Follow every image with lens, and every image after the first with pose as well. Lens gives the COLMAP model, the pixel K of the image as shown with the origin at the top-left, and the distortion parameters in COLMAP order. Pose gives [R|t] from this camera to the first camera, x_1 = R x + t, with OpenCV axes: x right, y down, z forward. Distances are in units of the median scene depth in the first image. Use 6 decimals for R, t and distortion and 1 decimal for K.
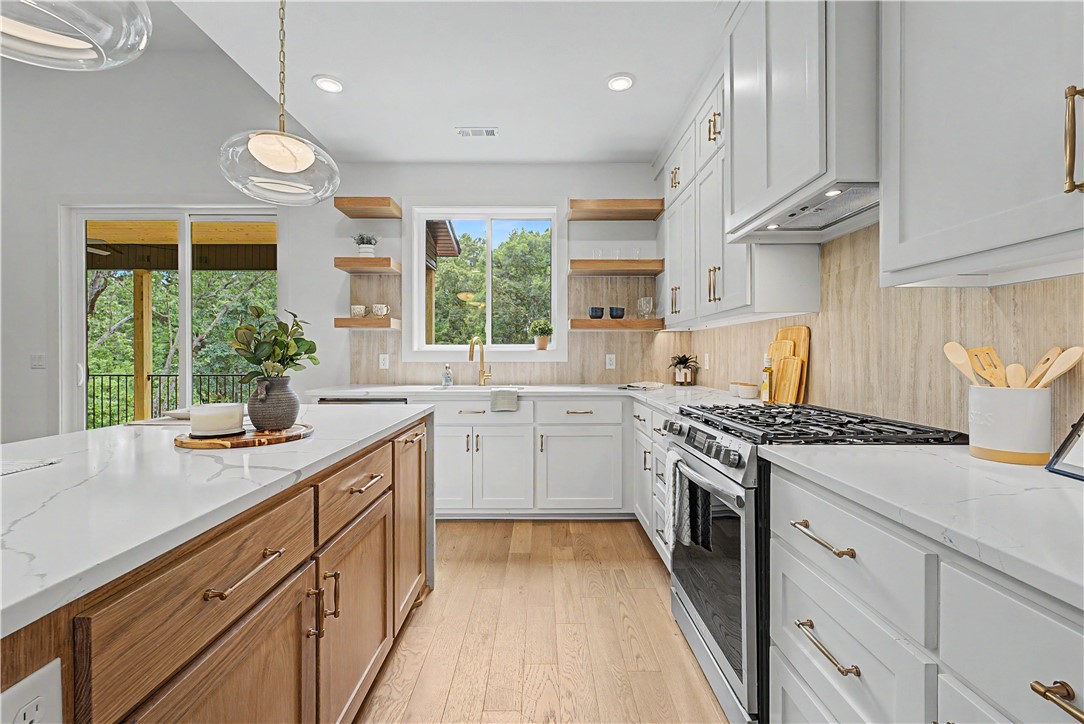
lens RADIAL K [[459.9, 0, 544.4], [0, 459.9, 356.5], [0, 0, 1]] dist [0.003427, 0.000119]
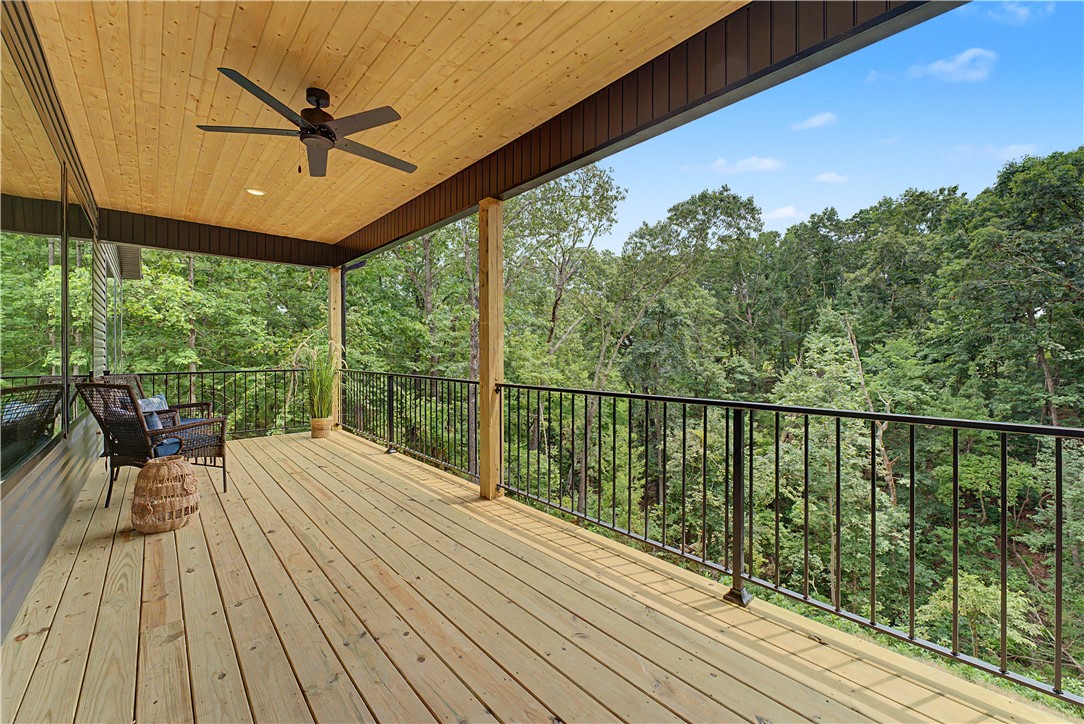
lens RADIAL K [[437.1, 0, 545.0], [0, 437.1, 352.4], [0, 0, 1]] dist [0.001027, 0.000163]
pose [[0.665699, -0.001366, -0.746219, -1.176617], [-0.001751, 0.999993, -0.003392, 0.008496], [0.746218, 0.003565, 0.665692, 1.933275]]
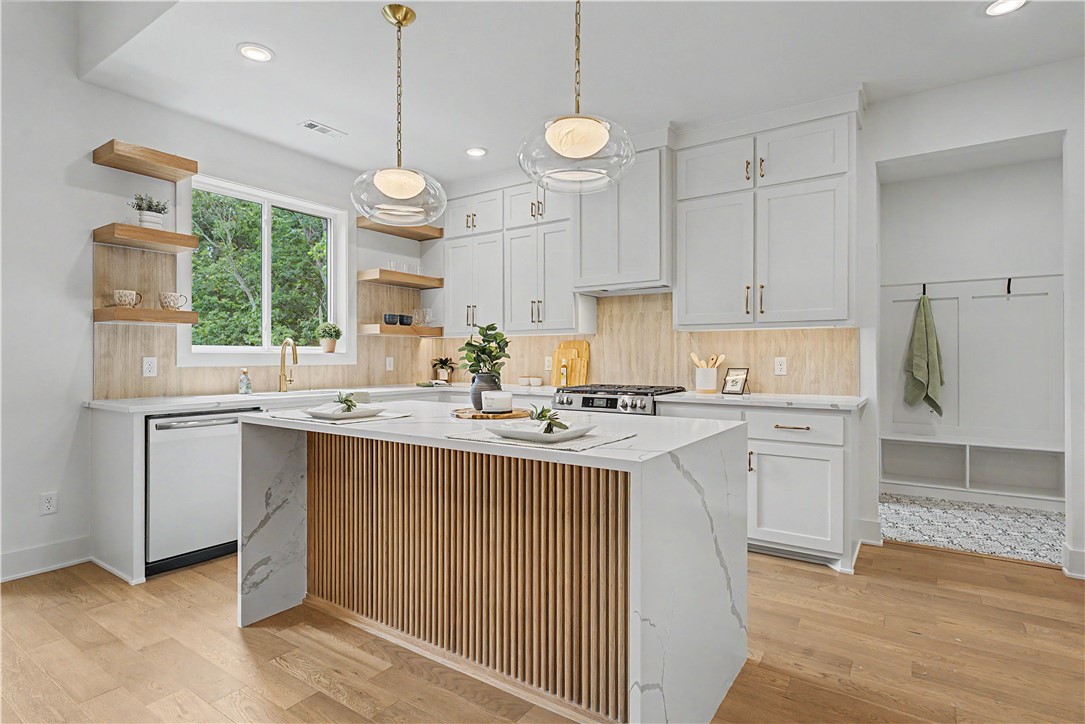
lens RADIAL K [[552.4, 0, 541.0], [0, 552.4, 356.3], [0, 0, 1]] dist [0.001703, -0.002155]
pose [[0.571794, 0.001594, 0.820396, -1.185769], [0.004172, 0.999980, -0.004850, 0.001692], [-0.820387, 0.006196, 0.571775, -0.065199]]
